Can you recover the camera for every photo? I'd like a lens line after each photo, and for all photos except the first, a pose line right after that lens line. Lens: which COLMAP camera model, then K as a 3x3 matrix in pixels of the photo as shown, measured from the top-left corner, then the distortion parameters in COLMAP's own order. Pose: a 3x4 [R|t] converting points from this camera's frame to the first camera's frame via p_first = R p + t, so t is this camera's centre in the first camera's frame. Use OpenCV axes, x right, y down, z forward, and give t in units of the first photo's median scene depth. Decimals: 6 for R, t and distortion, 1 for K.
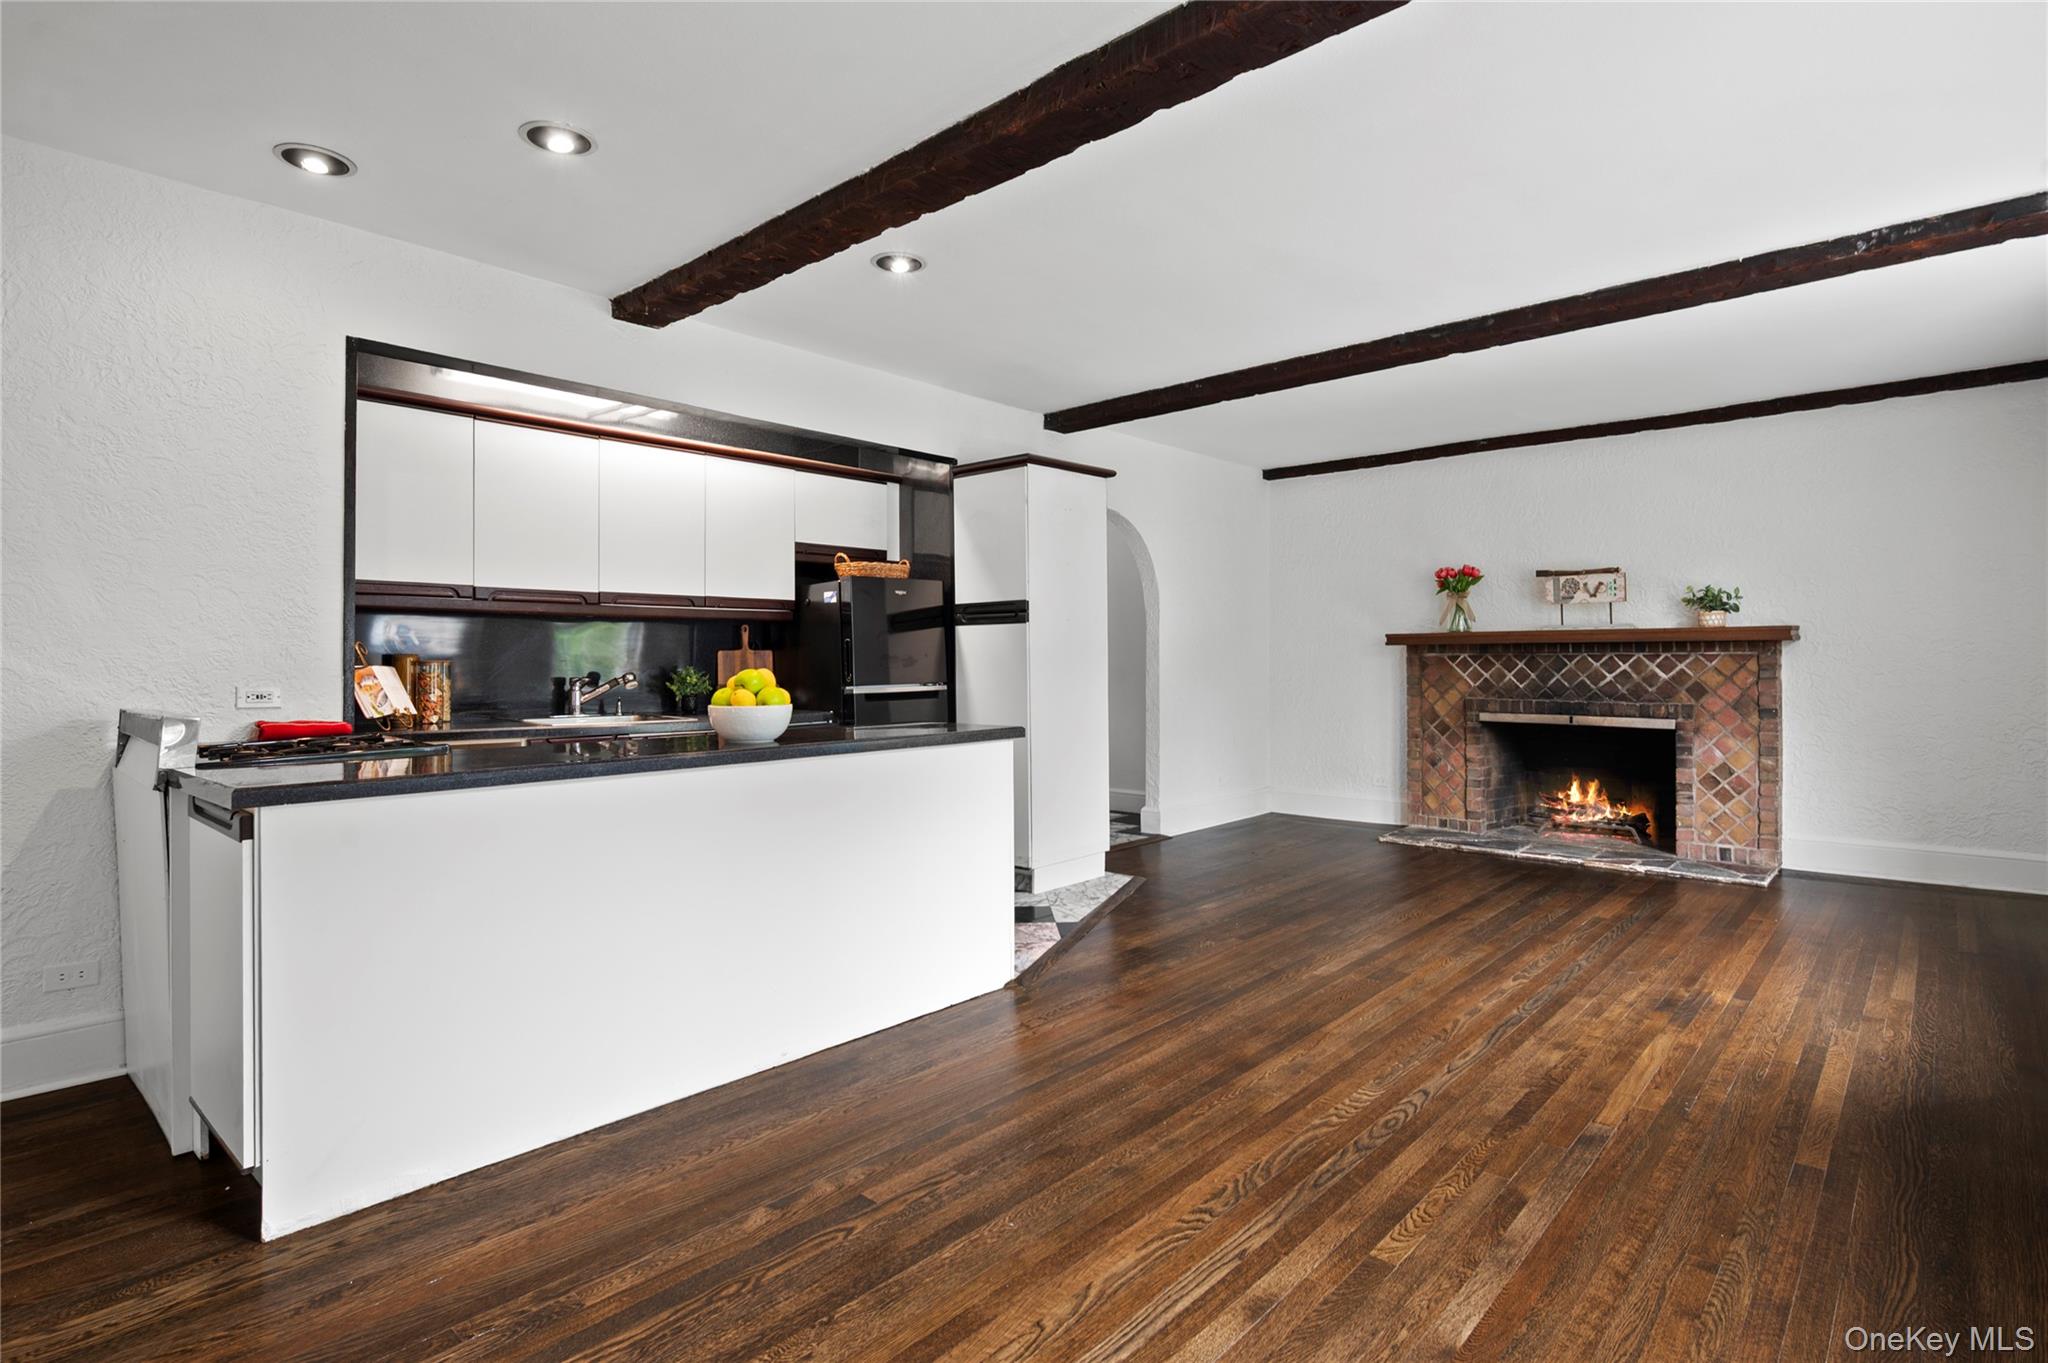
lens RADIAL K [[1038.0, 0, 1017.6], [0, 1038.0, 668.6], [0, 0, 1]] dist [0.000212, 0.000889]
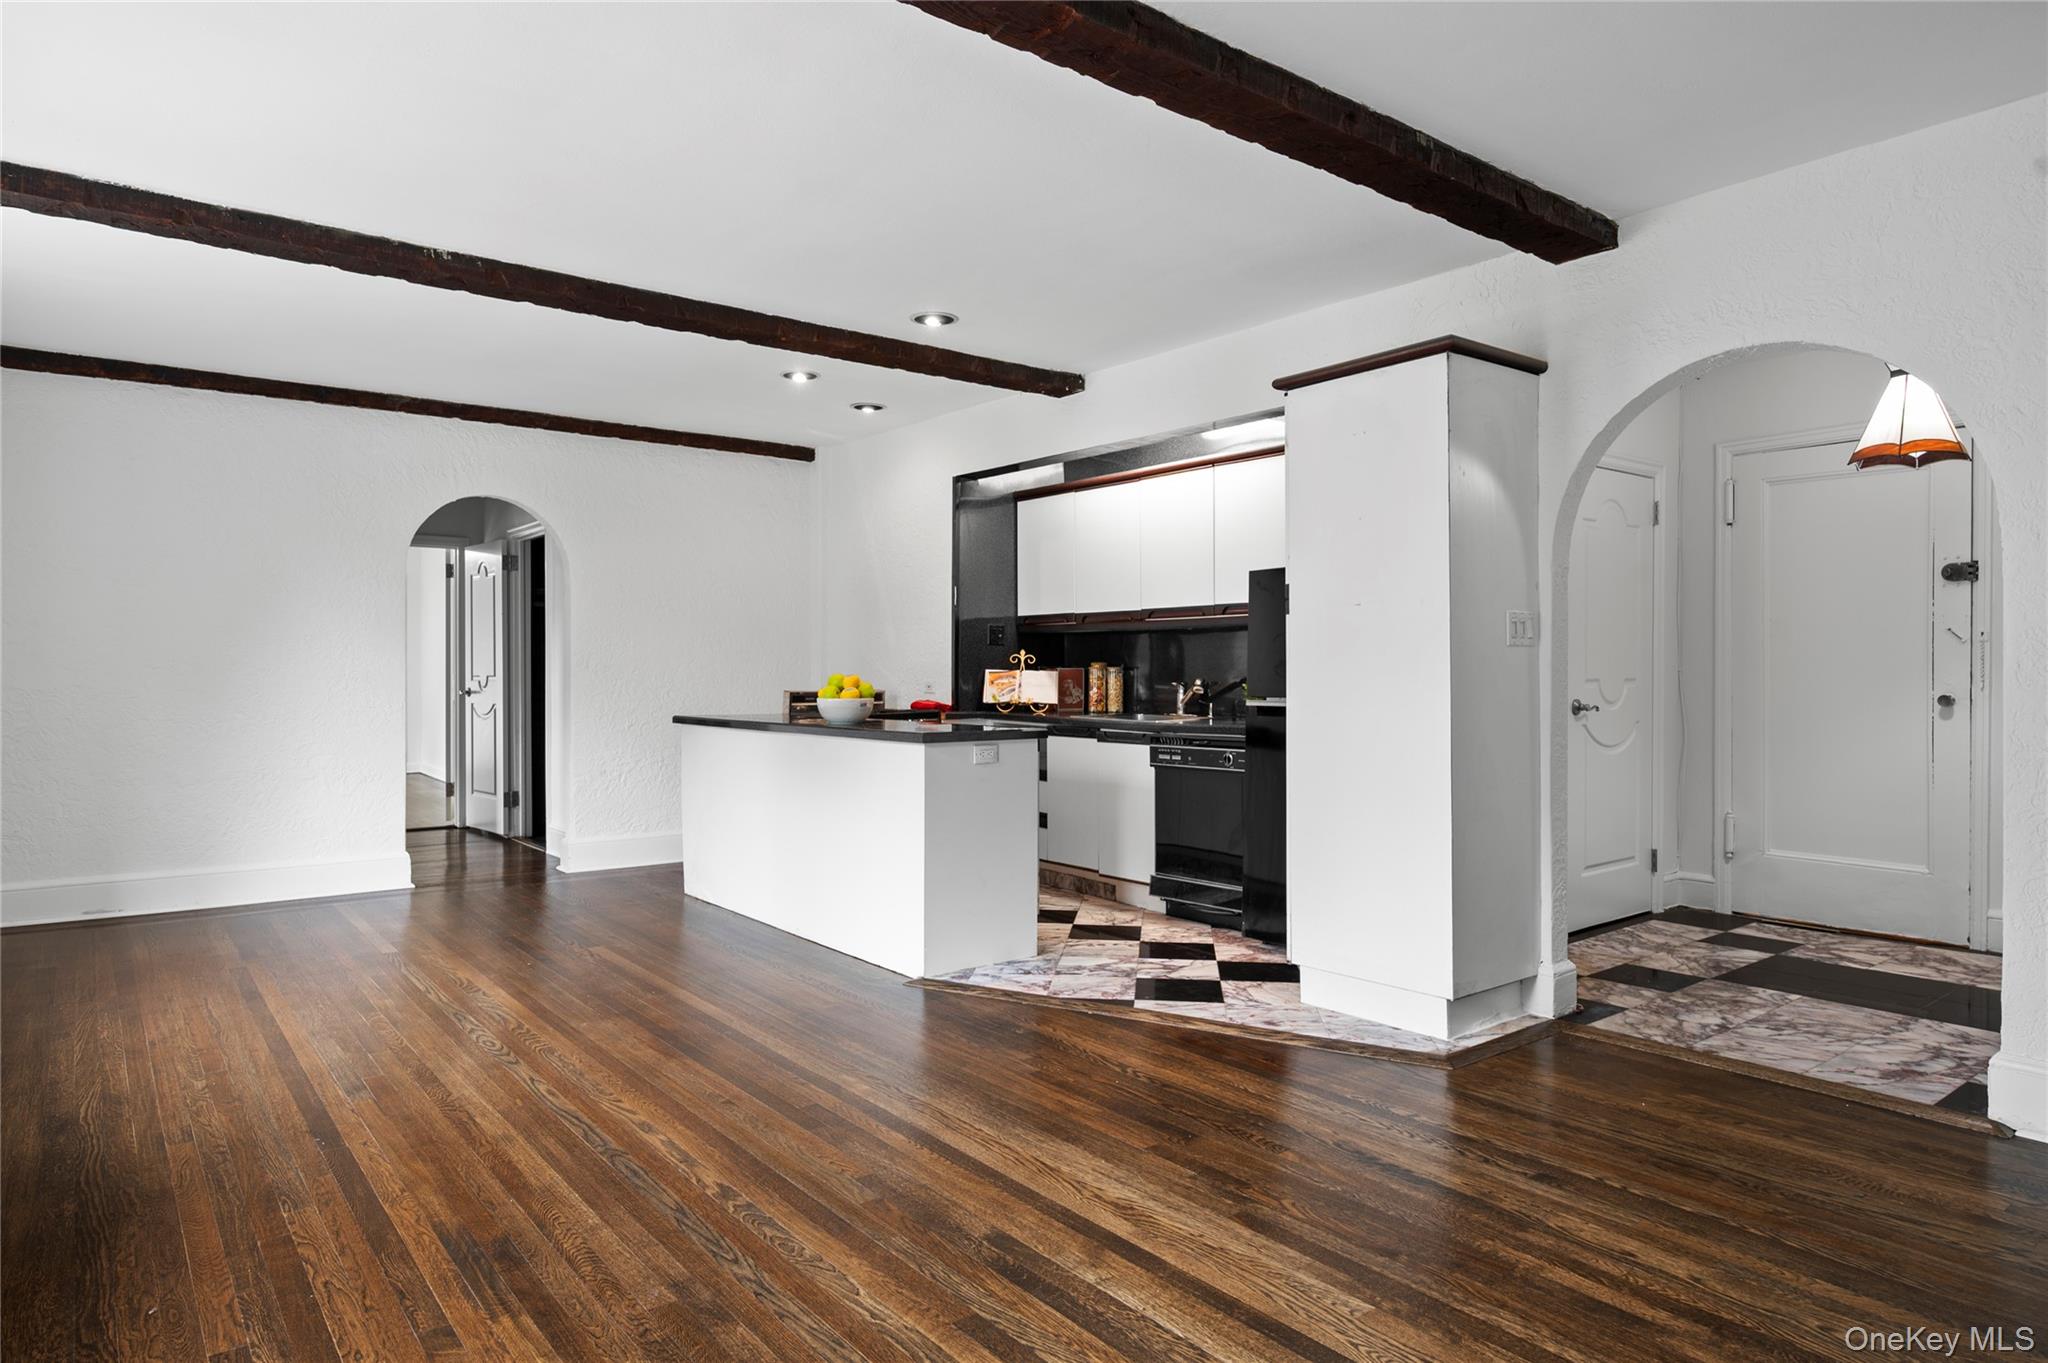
lens RADIAL K [[1203.4, 0, 1025.2], [0, 1203.4, 681.0], [0, 0, 1]] dist [-0.002735, 0.000603]
pose [[-0.168817, 0.011424, -0.985581, 0.871184], [-0.006391, 0.999899, 0.012684, -0.008011], [0.985627, 0.008441, -0.168727, 0.981829]]
